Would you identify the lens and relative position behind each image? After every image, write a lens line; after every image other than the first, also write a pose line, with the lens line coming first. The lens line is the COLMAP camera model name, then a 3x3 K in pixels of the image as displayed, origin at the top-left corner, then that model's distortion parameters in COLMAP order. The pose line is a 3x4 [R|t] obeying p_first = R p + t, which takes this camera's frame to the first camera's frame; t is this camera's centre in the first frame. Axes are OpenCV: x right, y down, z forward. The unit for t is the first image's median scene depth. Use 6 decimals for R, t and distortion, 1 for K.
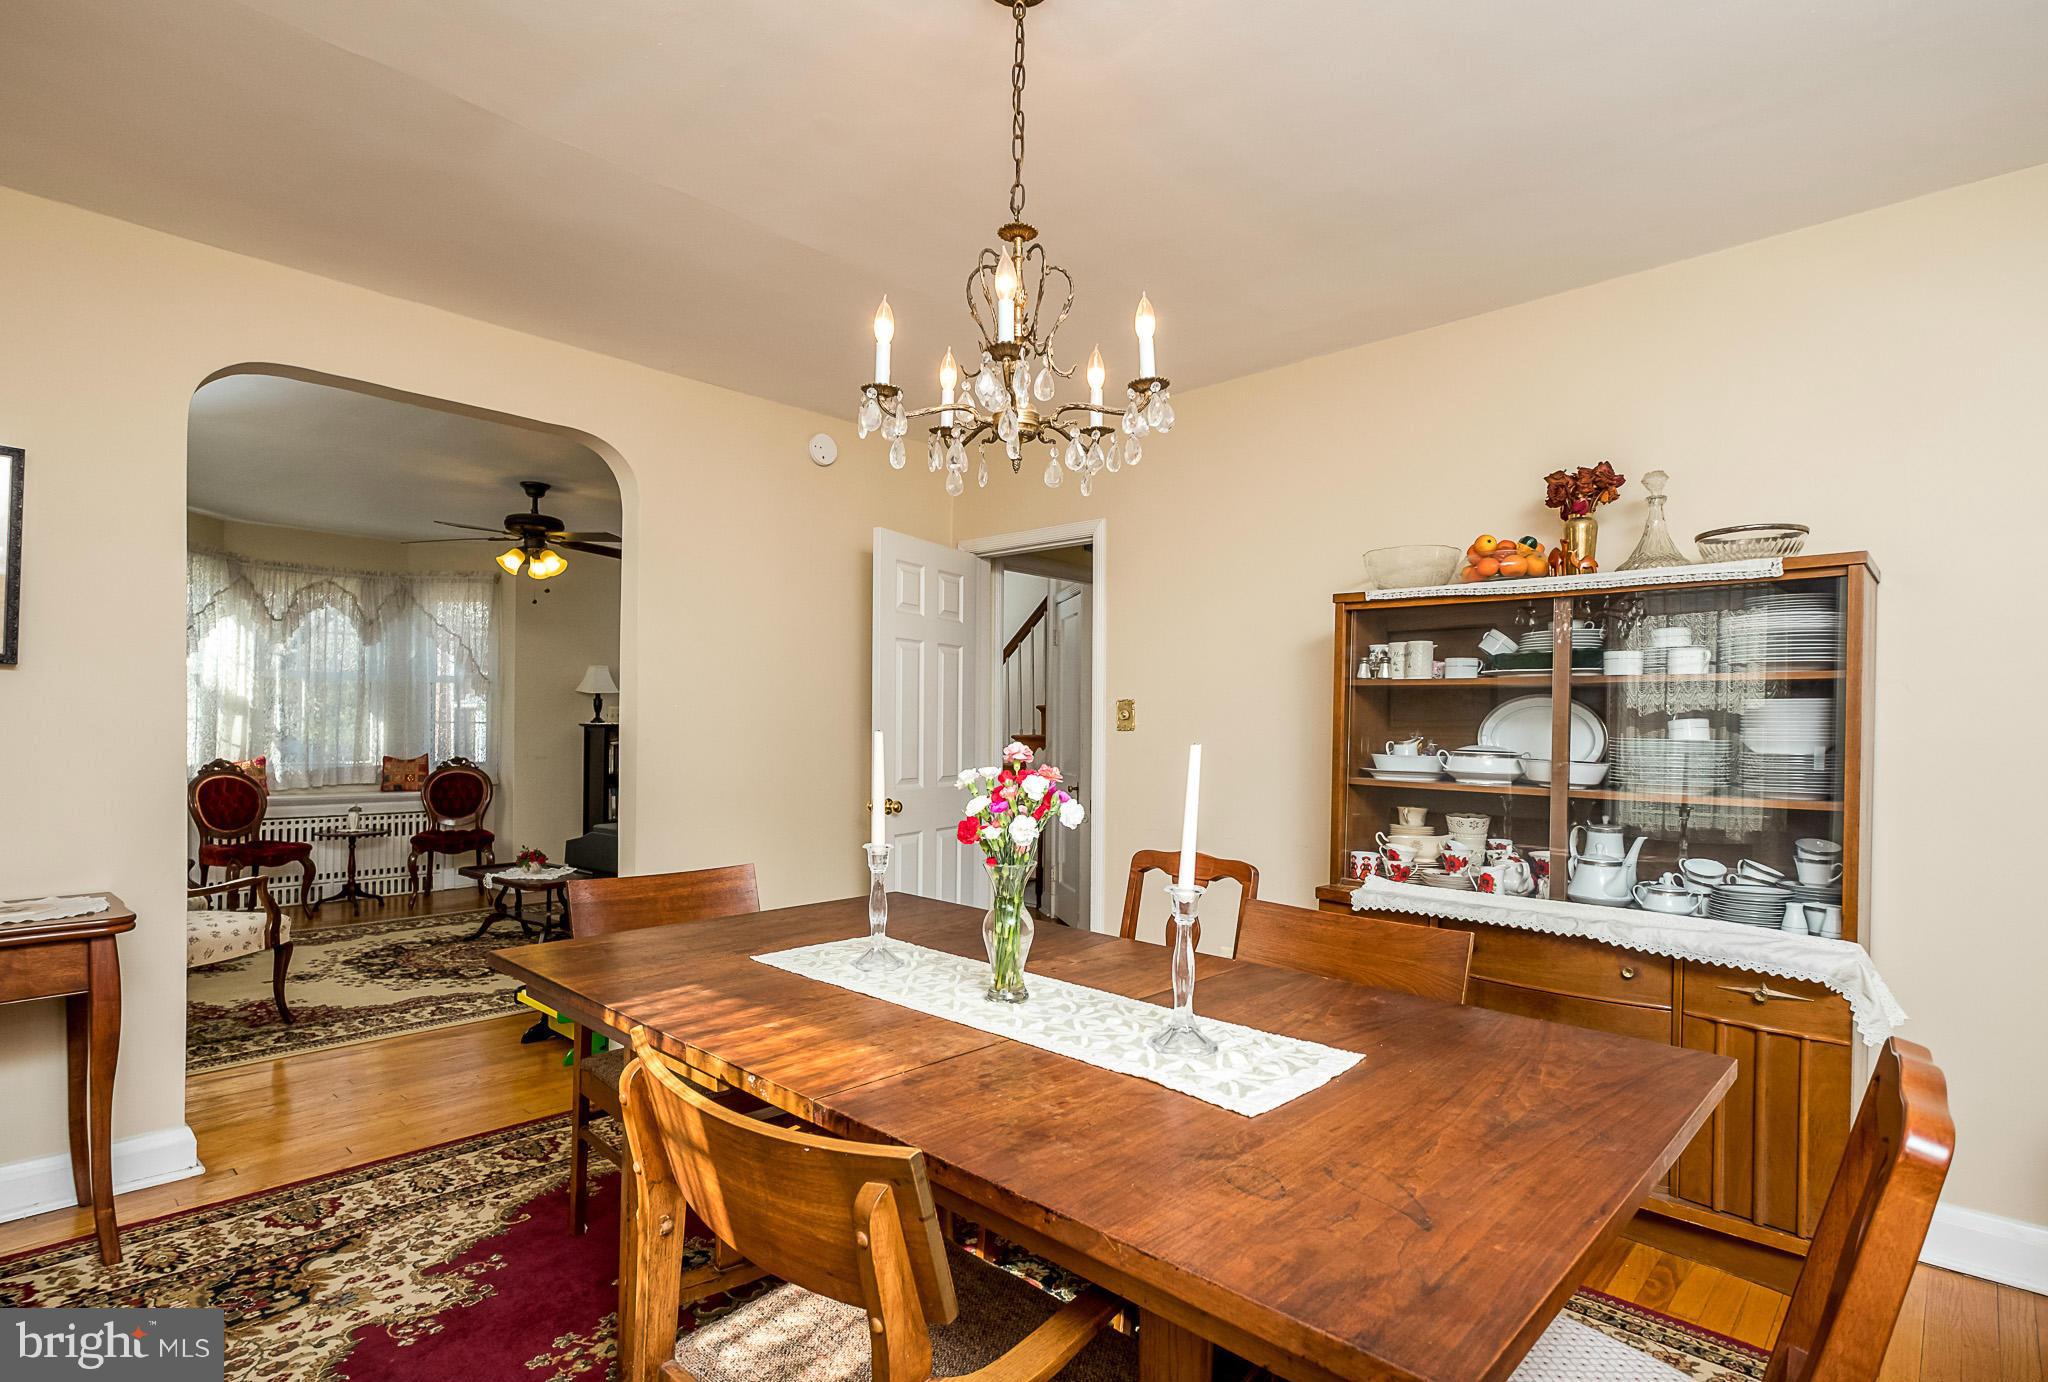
lens RADIAL K [[1063.3, 0, 1019.9], [0, 1063.3, 711.4], [0, 0, 1]] dist [0.012305, 0.000080]
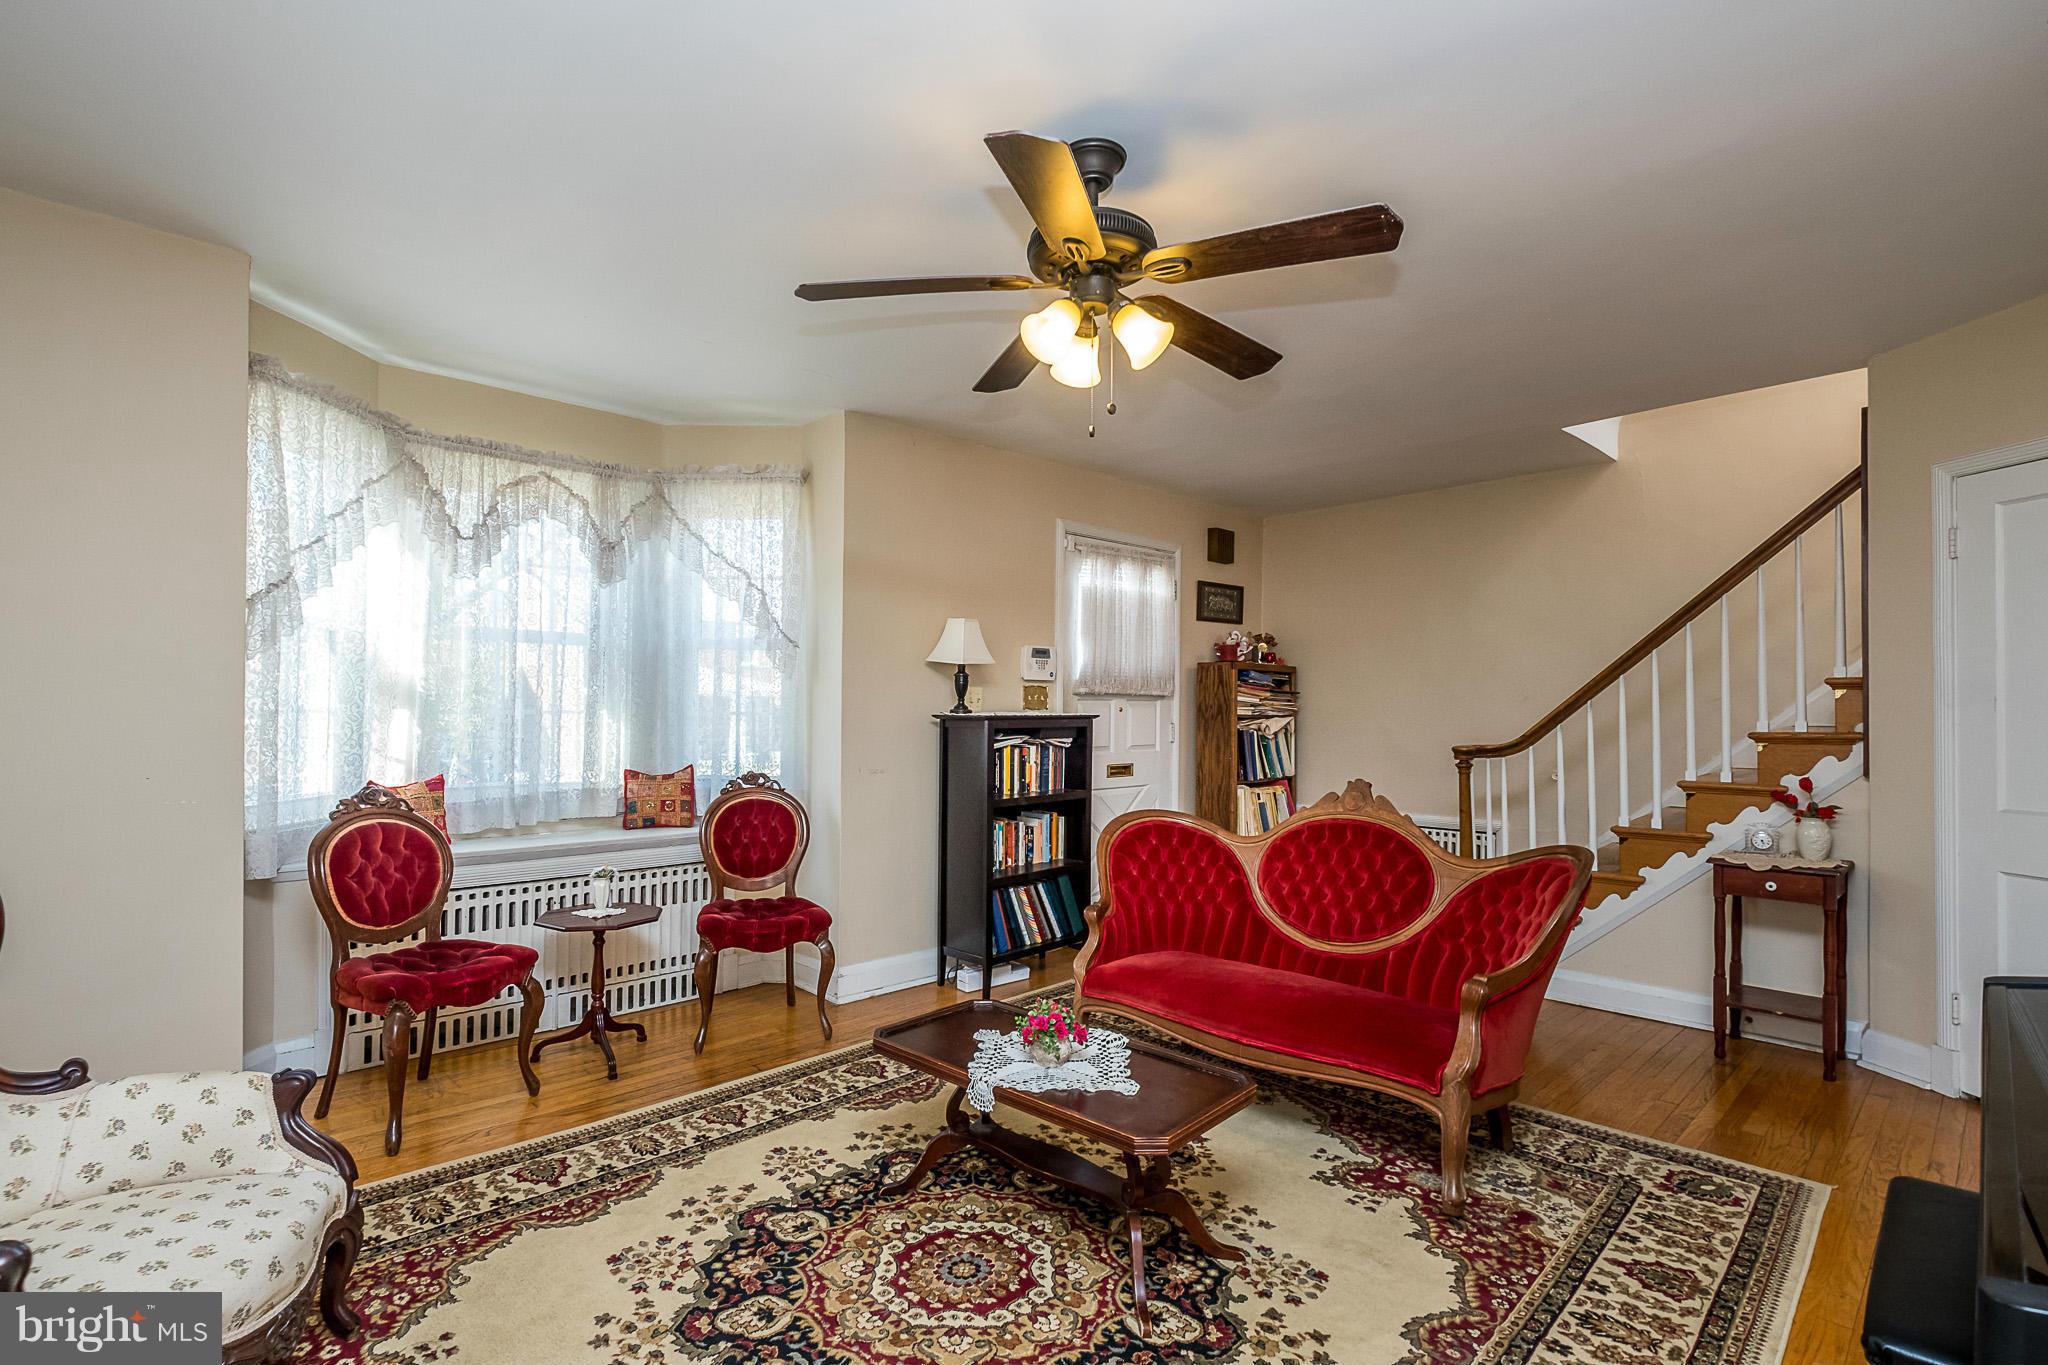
lens RADIAL K [[949.0, 0, 1028.5], [0, 949.0, 685.7], [0, 0, 1]] dist [-0.027492, -0.000178]
pose [[0.999322, -0.009128, -0.035673, -0.361894], [0.008755, 0.999905, -0.010616, 0.001144], [0.035767, 0.010296, 0.999307, 0.490748]]
